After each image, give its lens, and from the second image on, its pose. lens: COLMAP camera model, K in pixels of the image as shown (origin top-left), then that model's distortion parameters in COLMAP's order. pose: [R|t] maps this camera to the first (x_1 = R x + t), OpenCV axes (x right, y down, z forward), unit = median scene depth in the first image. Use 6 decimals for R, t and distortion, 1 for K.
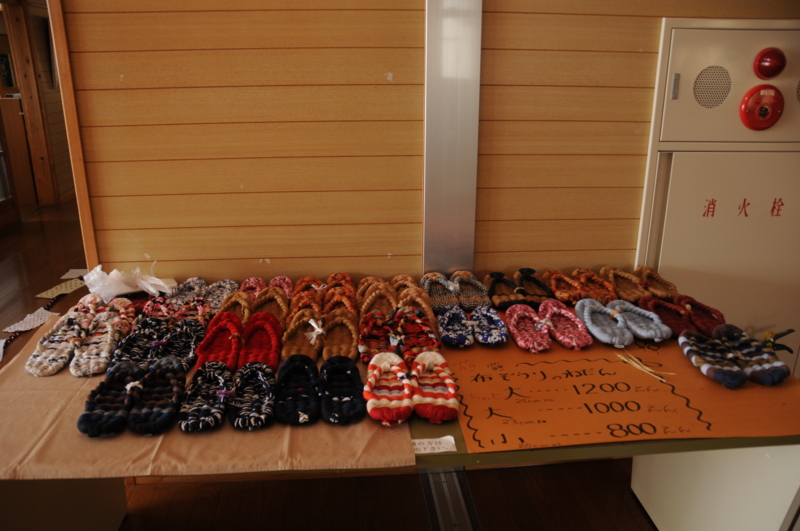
lens RADIAL K [[625.7, 0, 400.0], [0, 625.7, 265.5], [0, 0, 1]] dist [-0.182220, 0.142166]
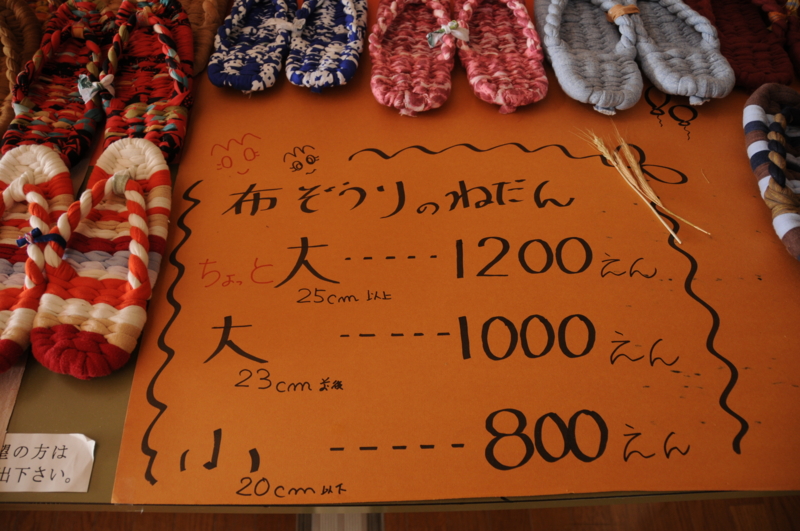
lens RADIAL K [[625.7, 0, 400.0], [0, 625.7, 265.5], [0, 0, 1]] dist [-0.182220, 0.142166]
pose [[0.998975, 0.040487, -0.020251, 0.226844], [-0.018595, 0.774861, 0.631858, -0.056155], [0.041274, -0.630834, 0.774819, 0.588844]]
